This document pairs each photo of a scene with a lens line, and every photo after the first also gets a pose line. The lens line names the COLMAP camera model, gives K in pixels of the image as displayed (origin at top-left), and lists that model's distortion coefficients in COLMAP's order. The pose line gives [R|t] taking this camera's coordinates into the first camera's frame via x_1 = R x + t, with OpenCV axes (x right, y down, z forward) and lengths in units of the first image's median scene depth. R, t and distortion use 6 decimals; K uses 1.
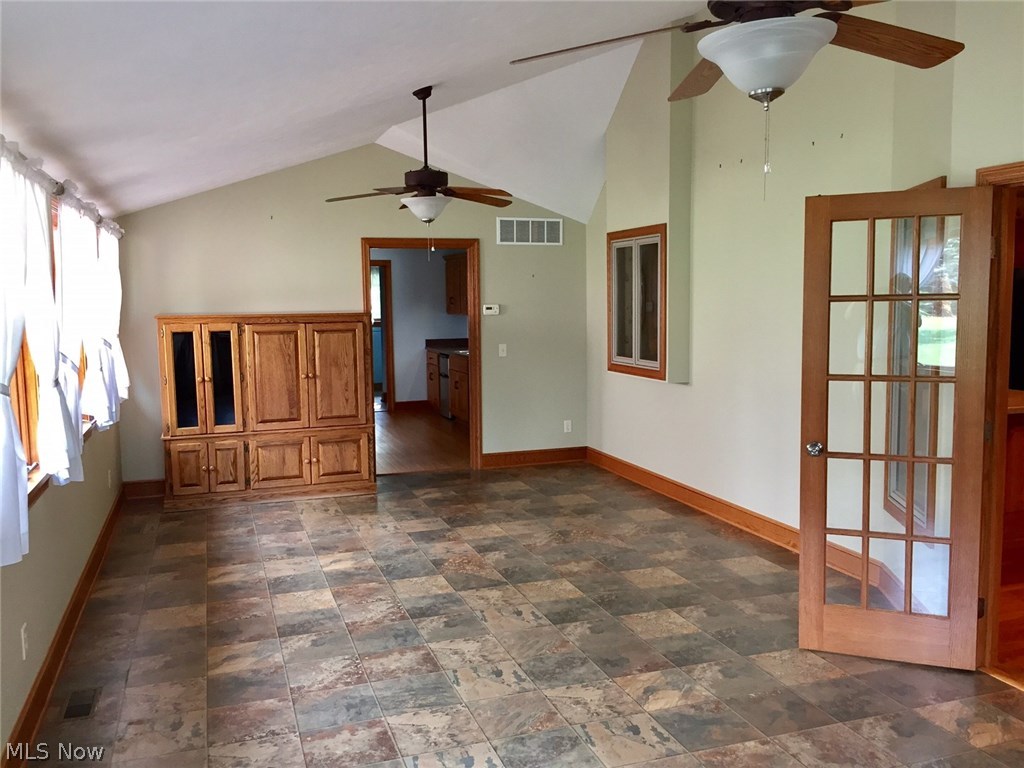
lens RADIAL K [[868.6, 0, 511.4], [0, 868.6, 382.1], [0, 0, 1]] dist [0.063774, -0.089449]
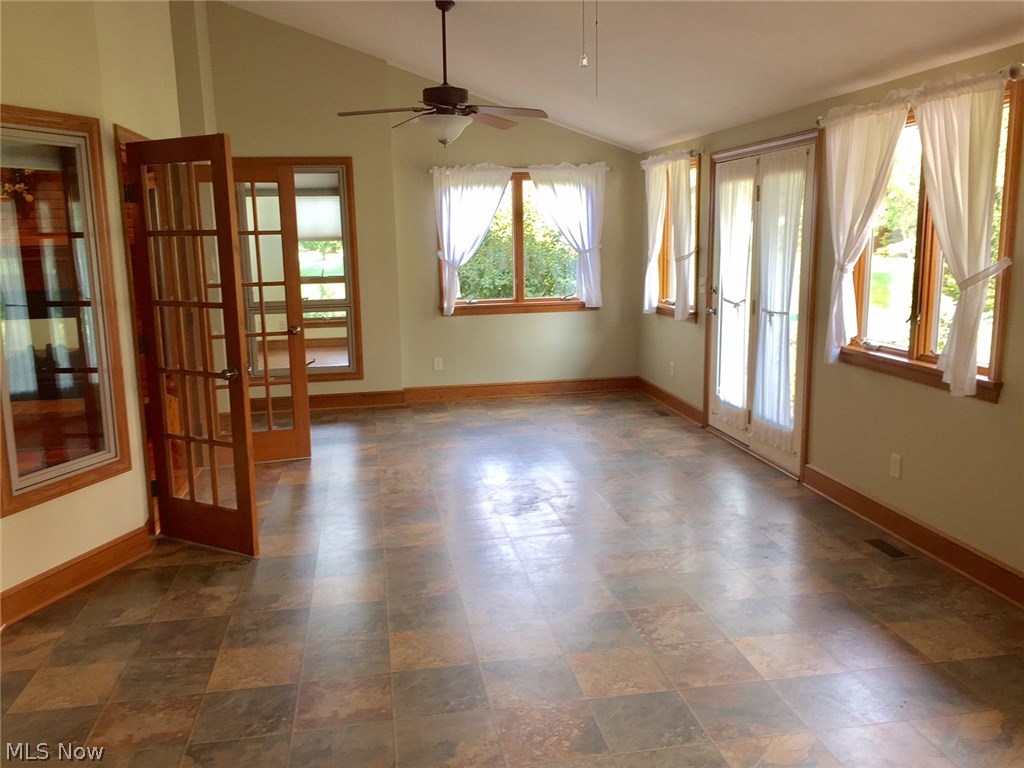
lens RADIAL K [[868.6, 0, 511.3], [0, 868.6, 384.2], [0, 0, 1]] dist [0.063774, -0.089449]
pose [[-0.983814, 0.004133, 0.179147, -0.145799], [0.051961, 0.963361, 0.263126, -0.142646], [-0.171496, 0.268176, -0.947982, 1.593590]]
